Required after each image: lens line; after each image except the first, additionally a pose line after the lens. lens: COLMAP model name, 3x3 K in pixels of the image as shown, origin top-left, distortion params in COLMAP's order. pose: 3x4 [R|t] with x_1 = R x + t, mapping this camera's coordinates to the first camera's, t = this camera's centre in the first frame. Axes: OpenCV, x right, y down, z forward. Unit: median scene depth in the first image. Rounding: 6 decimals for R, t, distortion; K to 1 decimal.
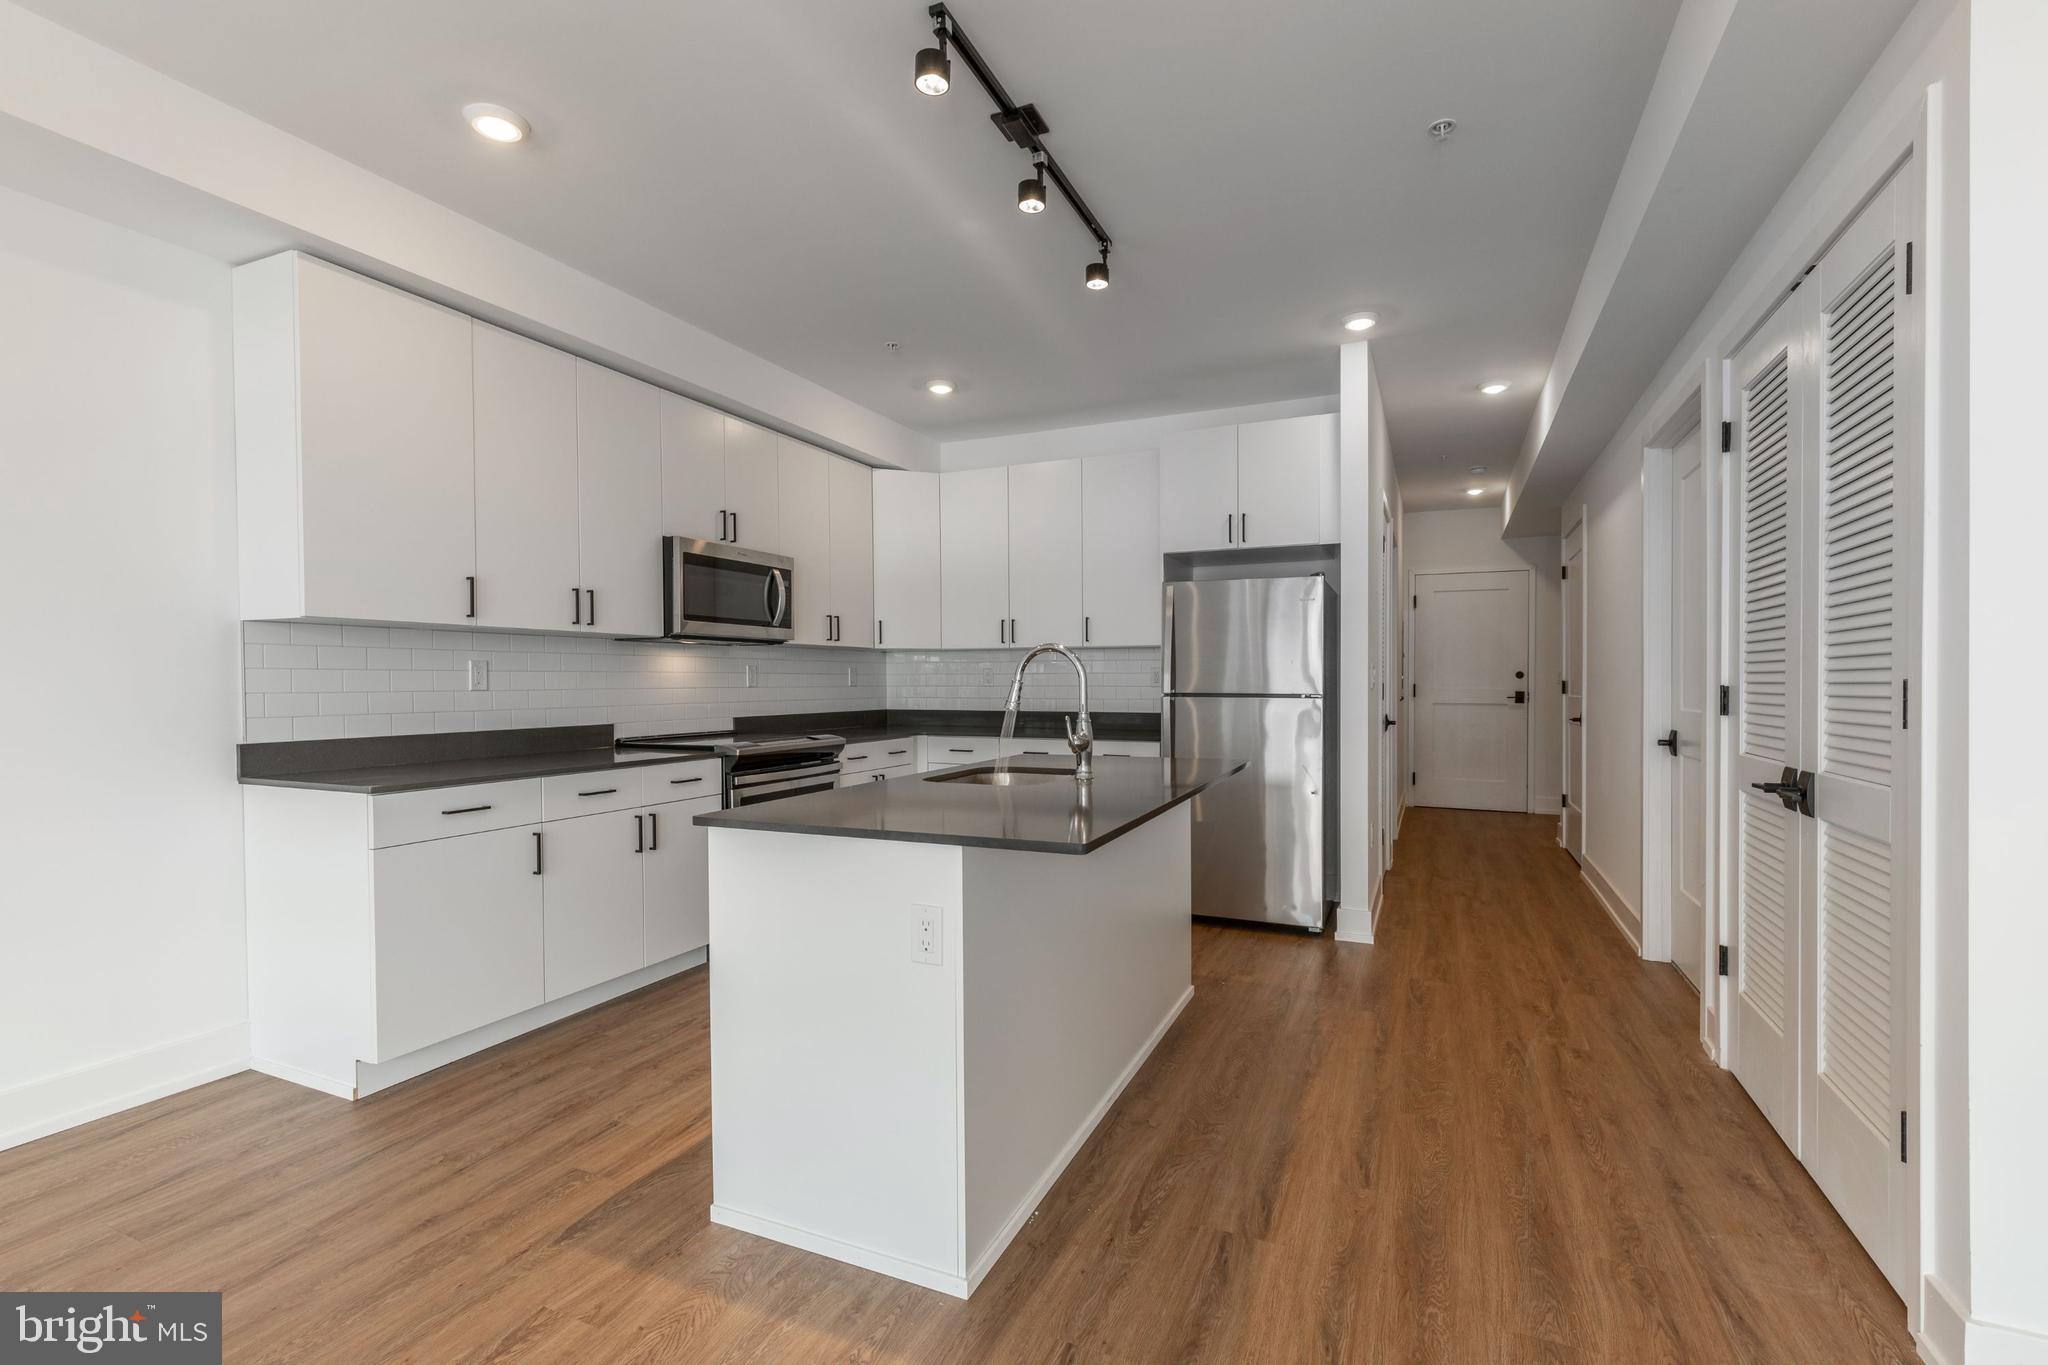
lens RADIAL K [[923.5, 0, 1021.3], [0, 923.5, 689.7], [0, 0, 1]] dist [0.011047, 0.000067]
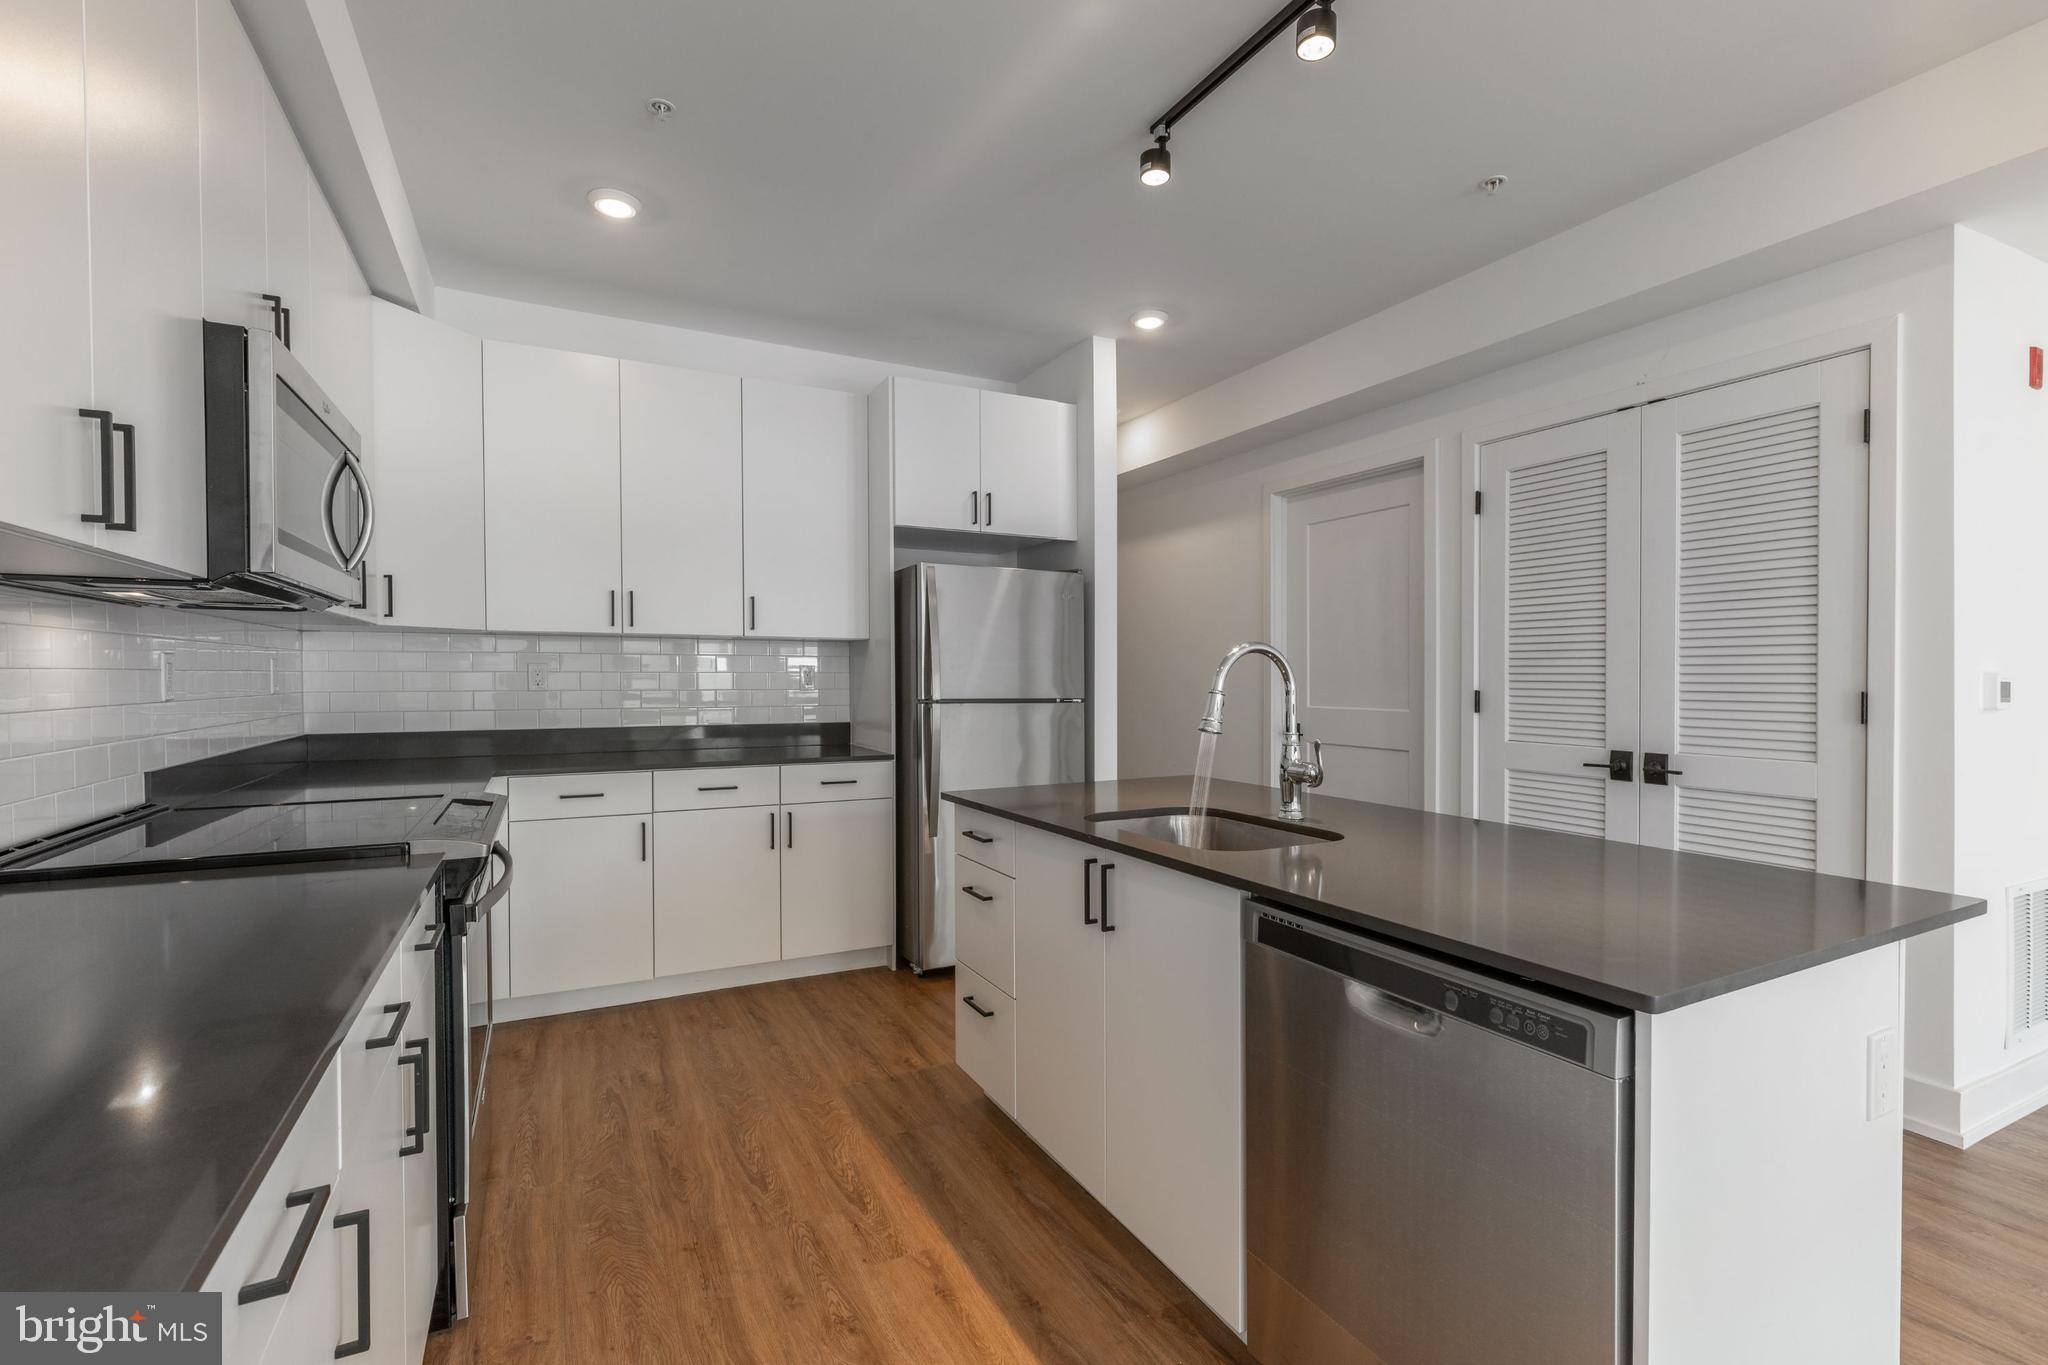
lens RADIAL K [[918.1, 0, 1021.8], [0, 918.1, 667.4], [0, 0, 1]] dist [0.003684, -0.000040]
pose [[0.619696, 0.011471, 0.784758, -0.423240], [0.003410, 0.999844, -0.017308, -0.010213], [-0.784834, 0.013402, 0.619561, 0.441436]]
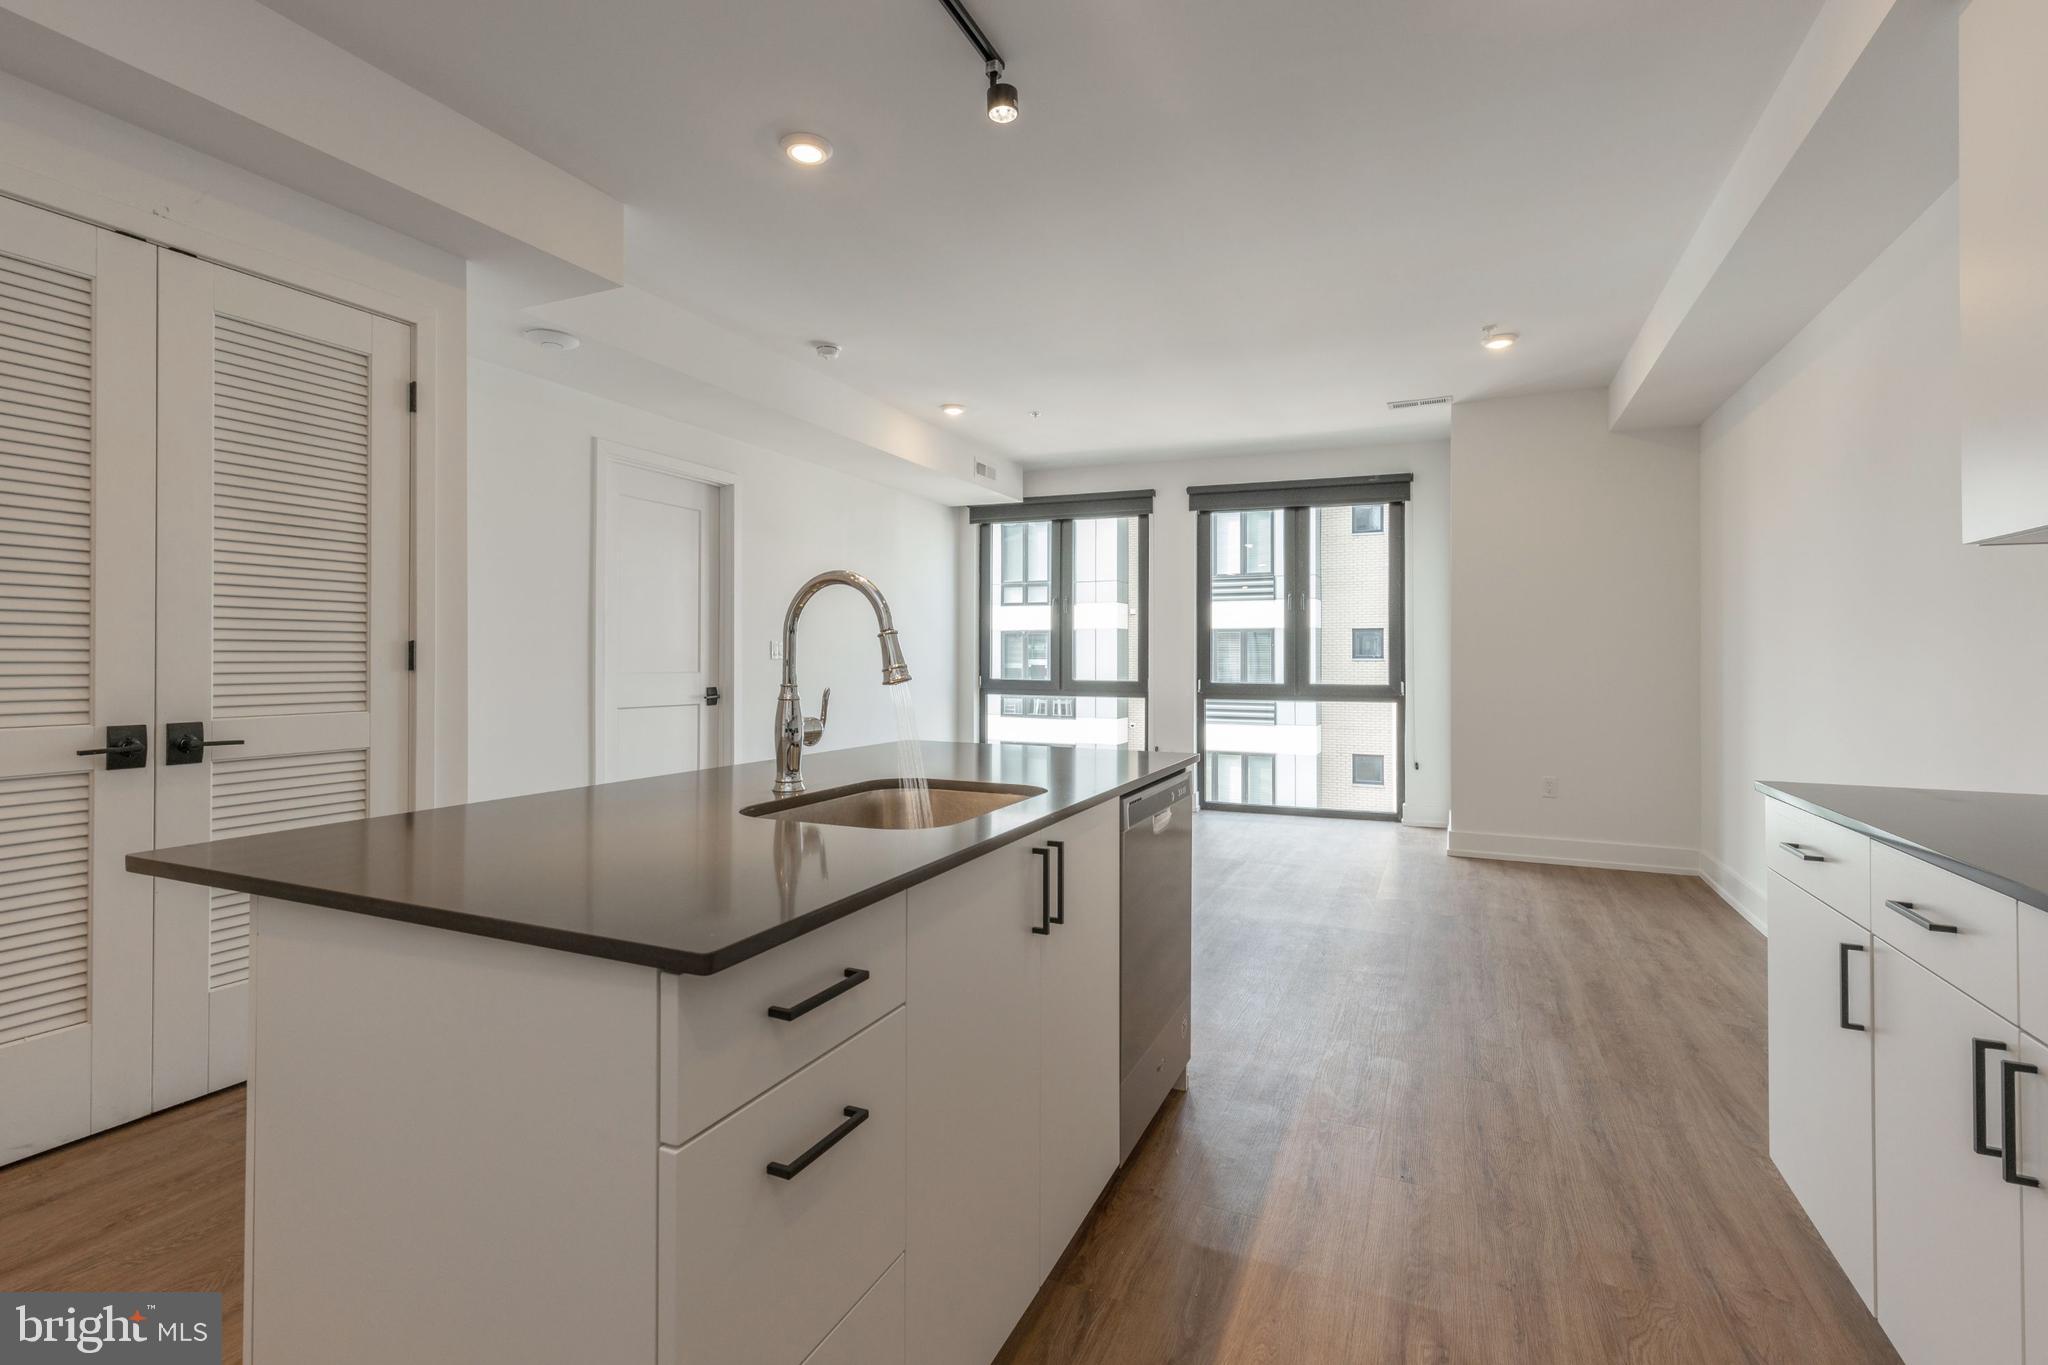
lens RADIAL K [[908.5, 0, 1018.7], [0, 908.5, 646.7], [0, 0, 1]] dist [0.000454, -0.000044]
pose [[-0.999912, -0.003357, 0.012846, -0.057929], [-0.003344, 0.999994, 0.000995, -0.000940], [-0.012849, 0.000952, -0.999917, 1.006938]]
